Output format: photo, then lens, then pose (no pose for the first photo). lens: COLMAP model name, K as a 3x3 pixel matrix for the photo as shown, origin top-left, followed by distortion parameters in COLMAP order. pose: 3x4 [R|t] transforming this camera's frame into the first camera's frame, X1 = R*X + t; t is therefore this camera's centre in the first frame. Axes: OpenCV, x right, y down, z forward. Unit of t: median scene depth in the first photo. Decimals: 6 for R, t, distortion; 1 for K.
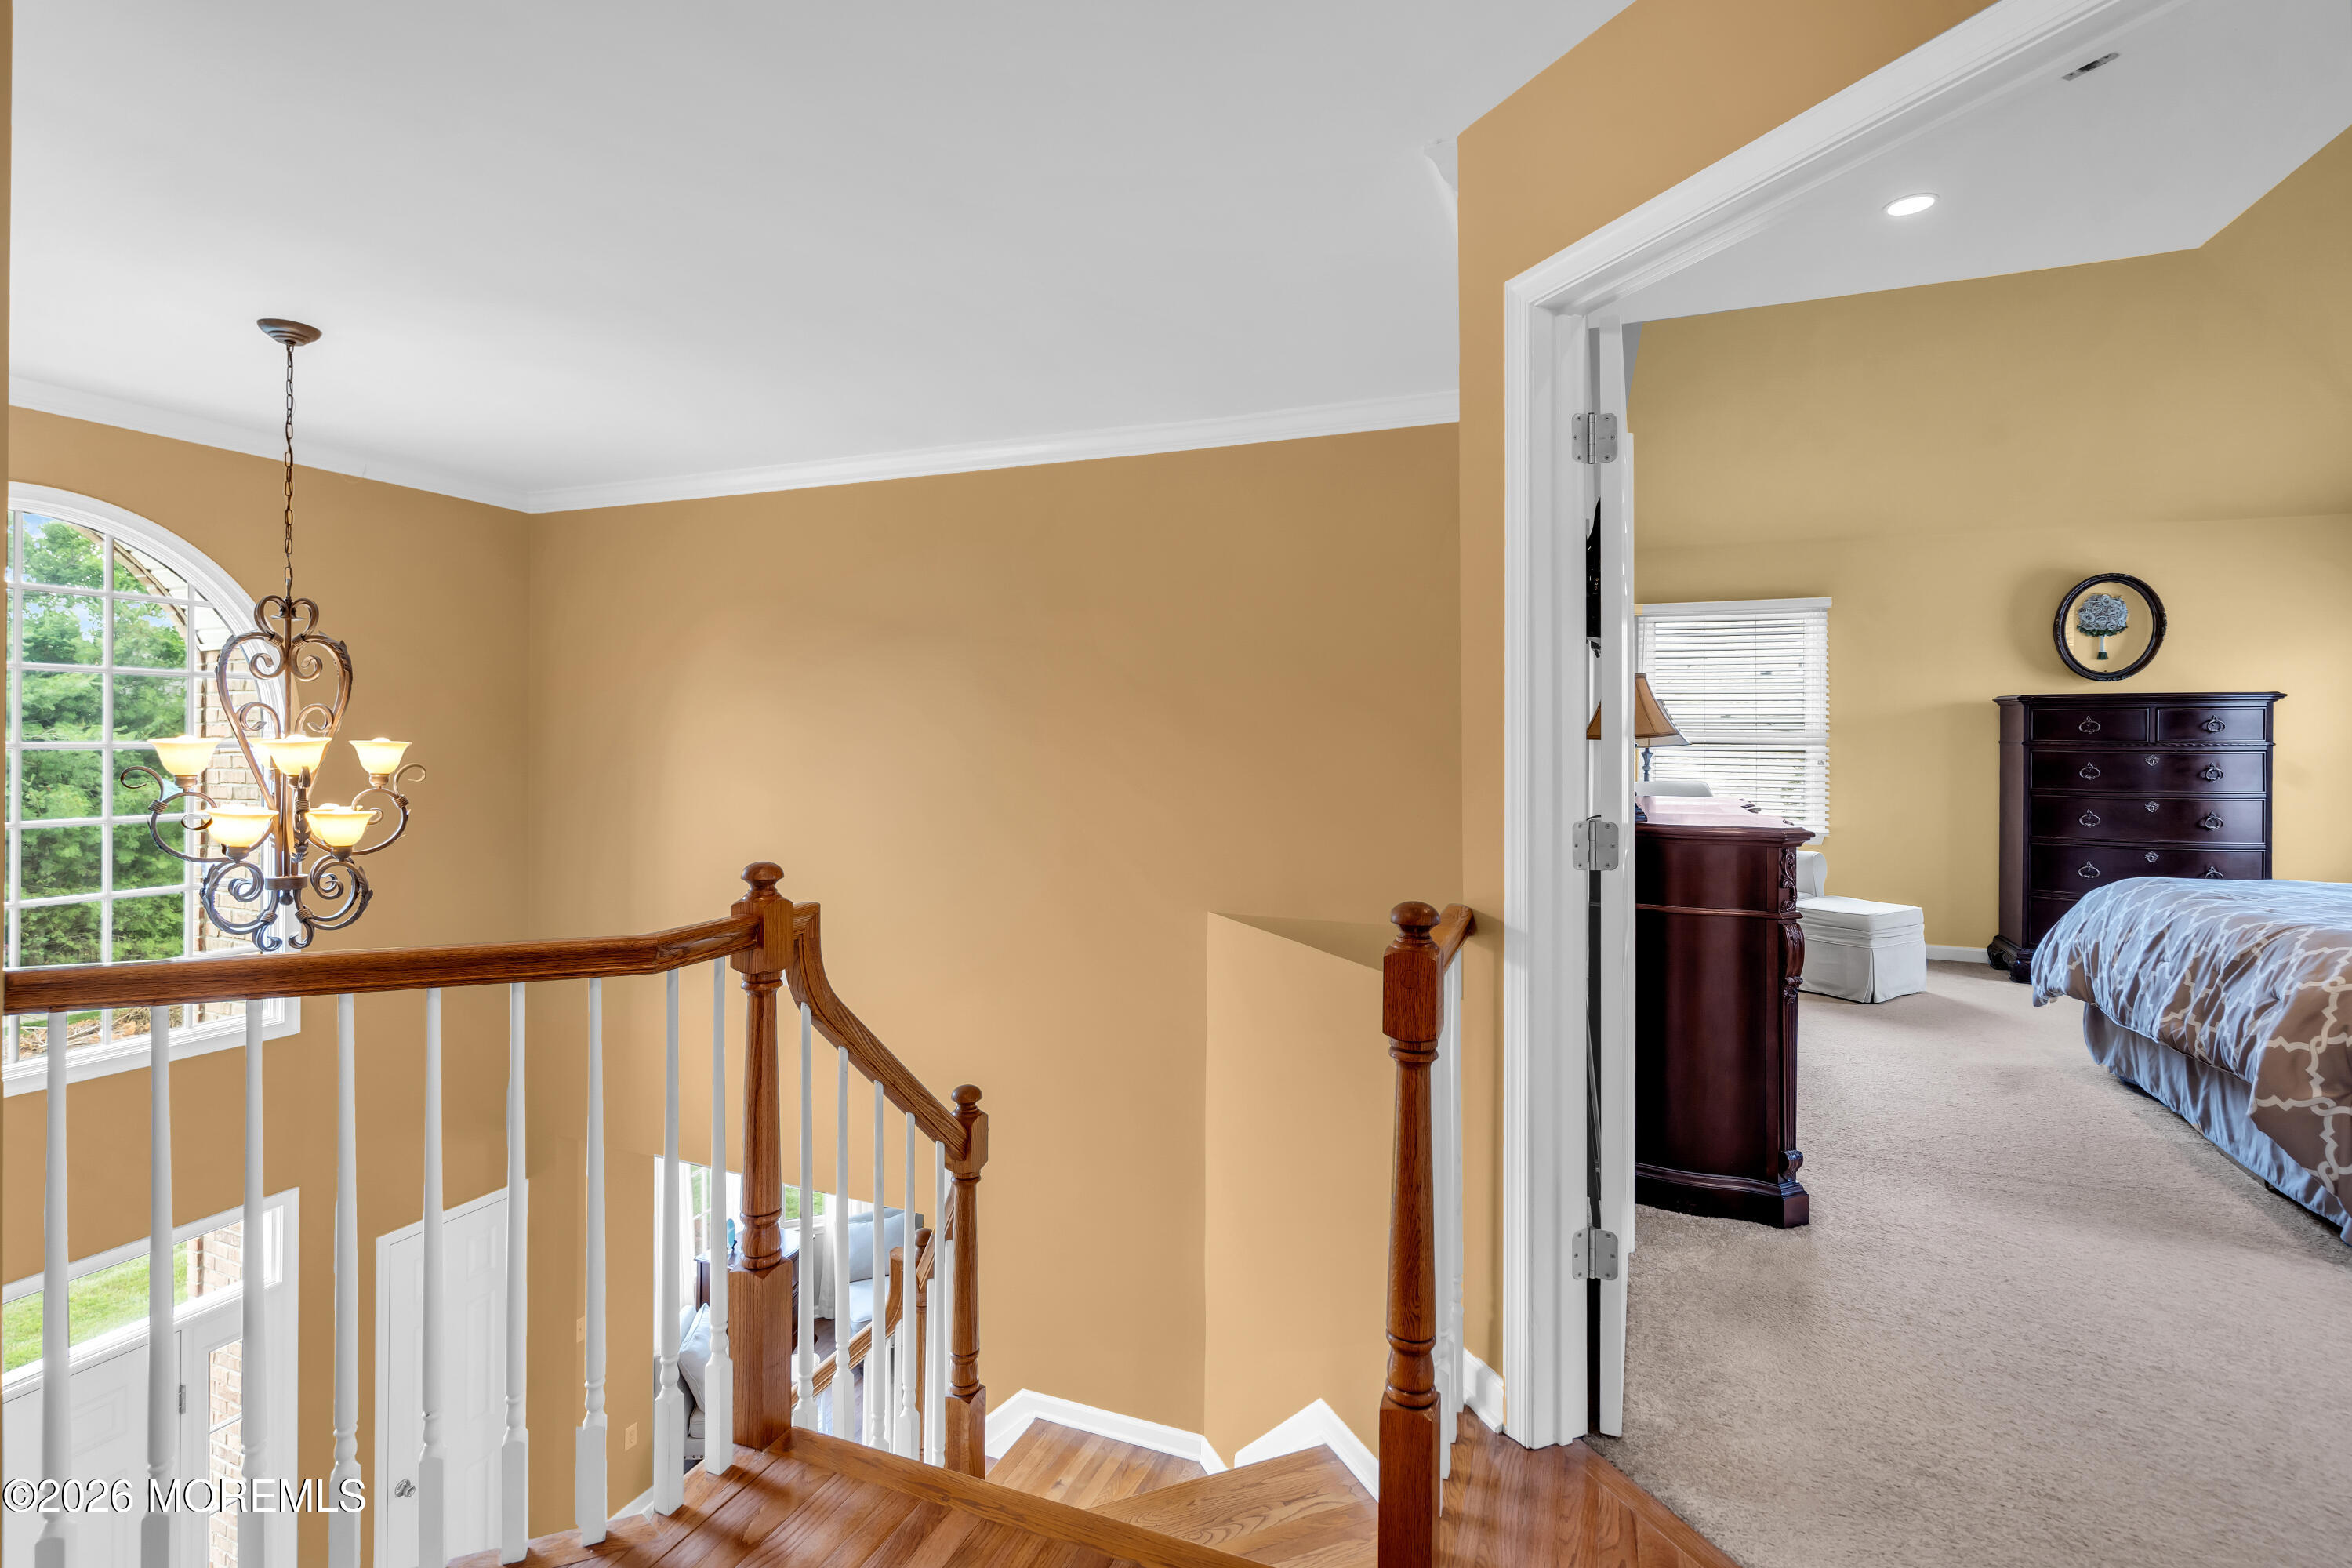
lens RADIAL K [[1105.7, 0, 1156.1], [0, 1105.7, 735.3], [0, 0, 1]] dist [0.001606, -0.000325]
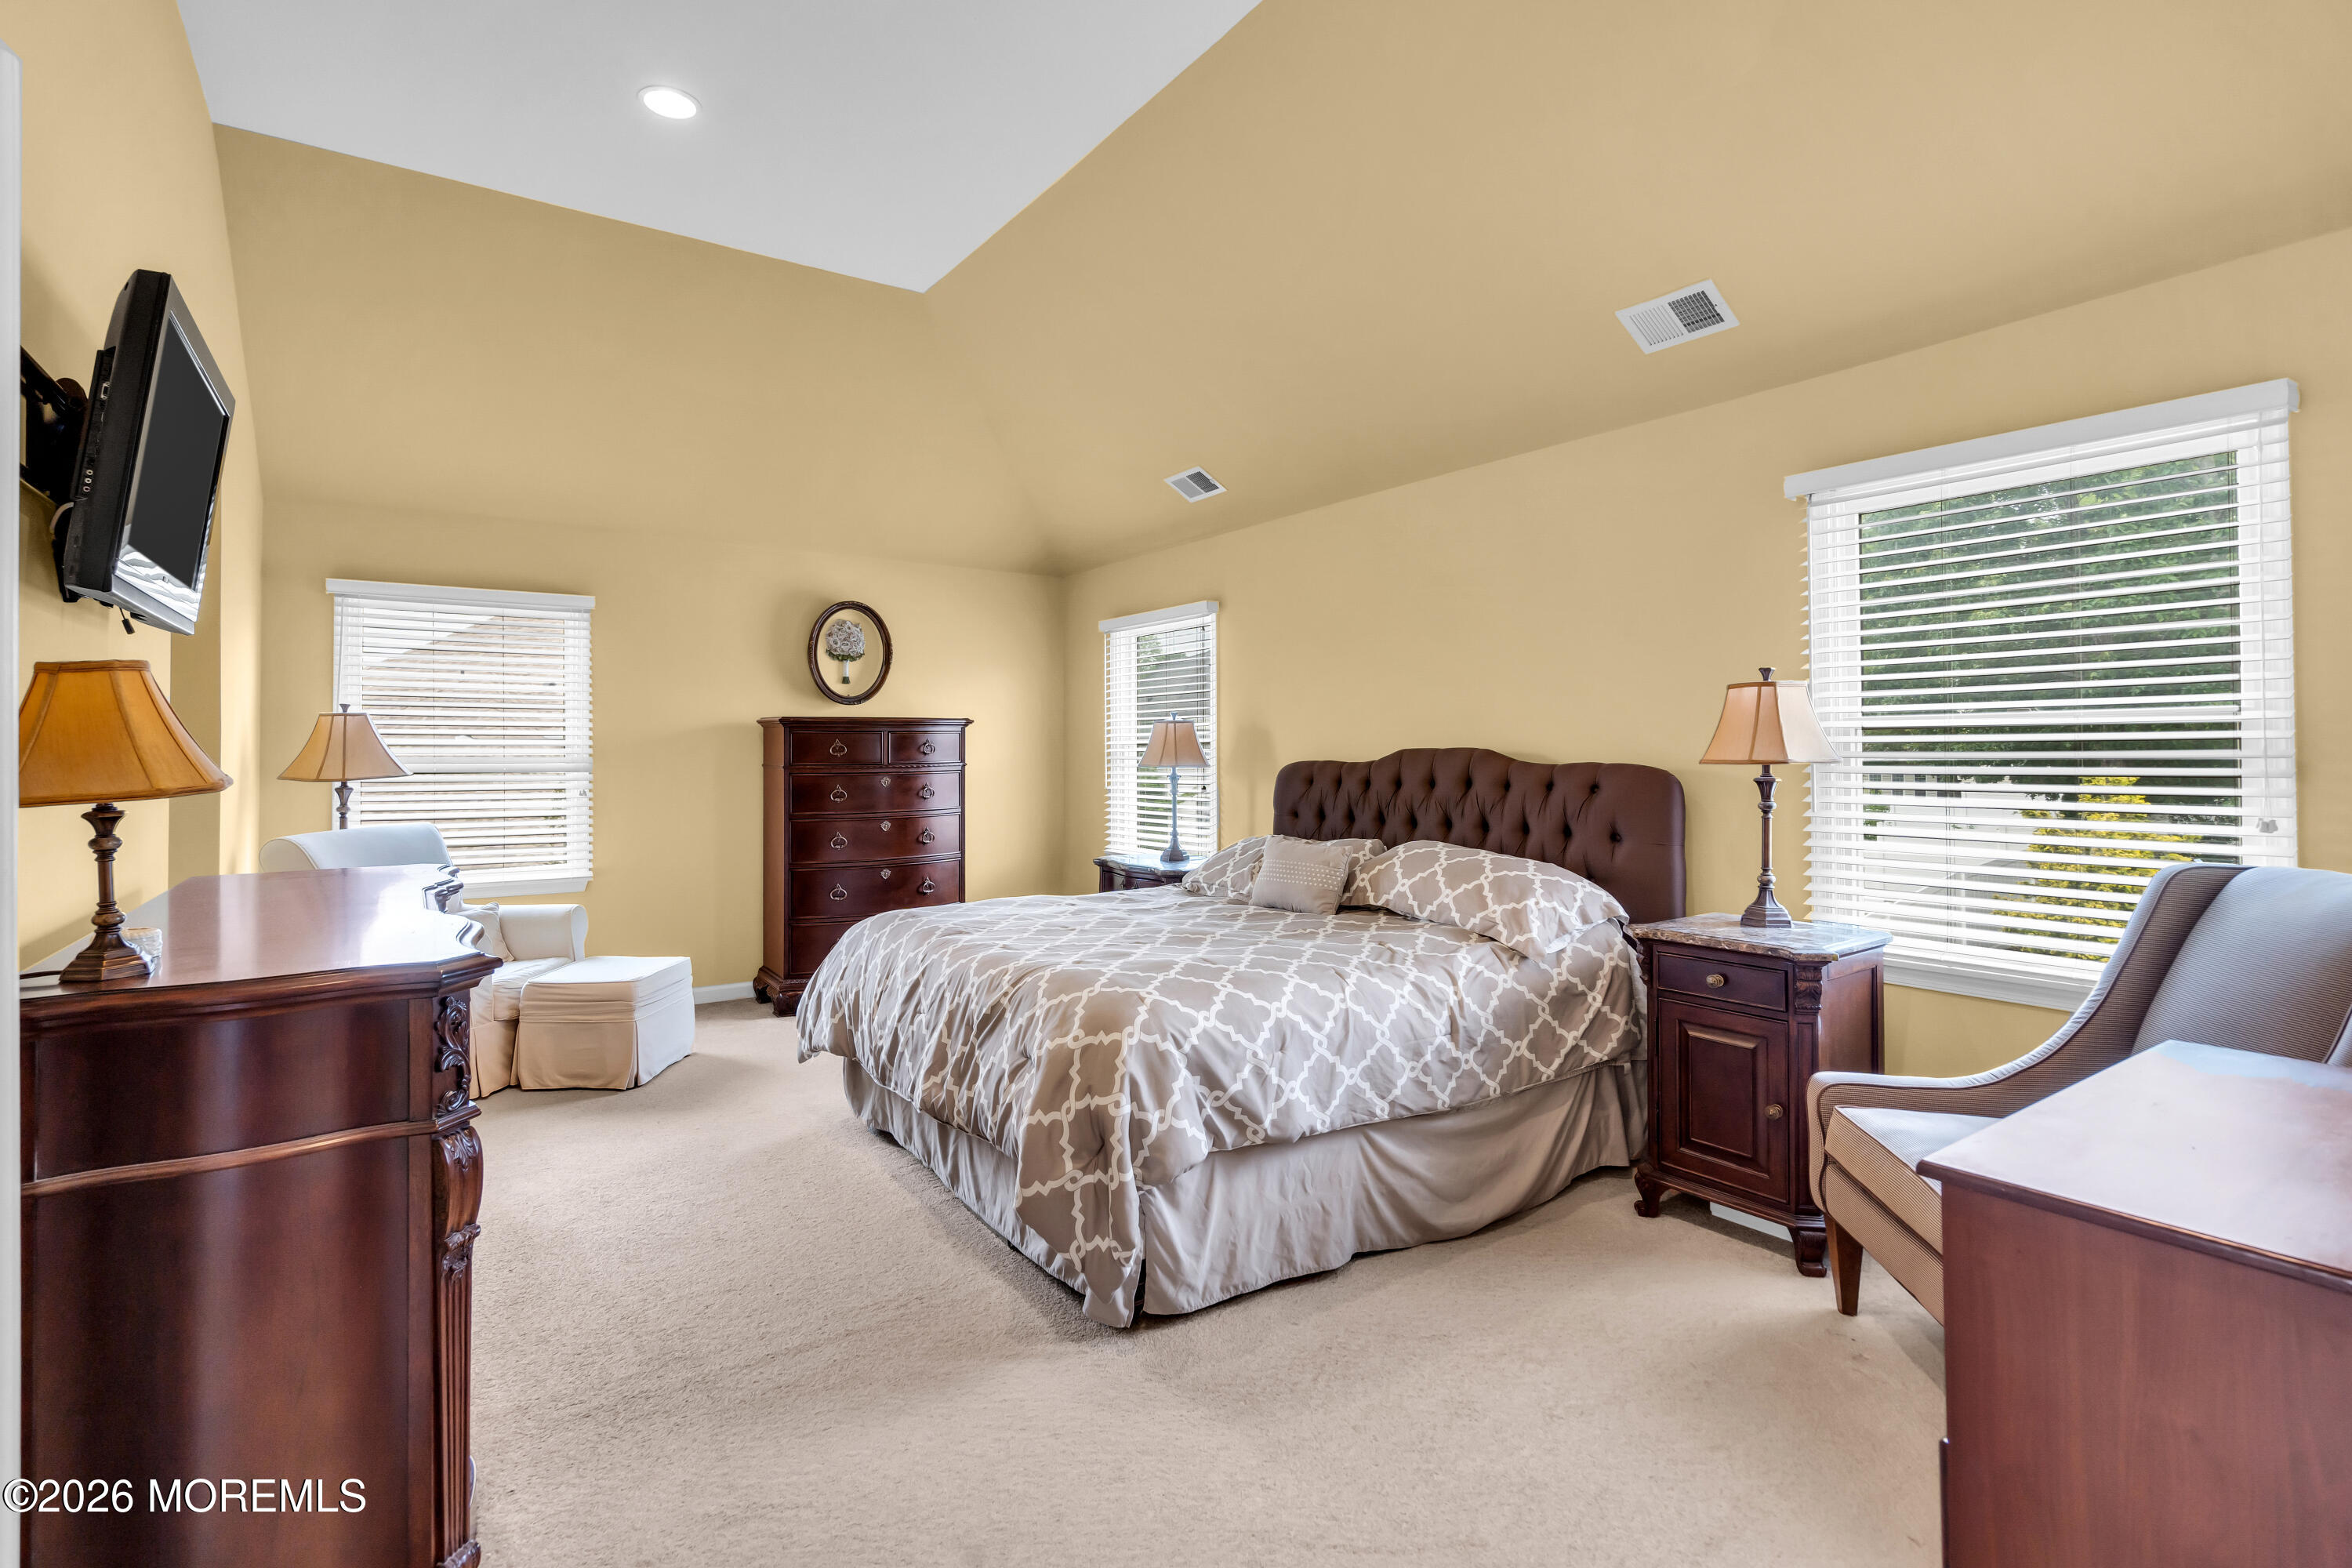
lens RADIAL K [[1105.7, 0, 1149.6], [0, 1105.7, 741.0], [0, 0, 1]] dist [0.001606, -0.000325]
pose [[0.546410, 0.000896, 0.837517, 0.229439], [0.005612, 0.999973, -0.004731, -0.013800], [-0.837499, 0.007285, 0.546390, 0.314145]]
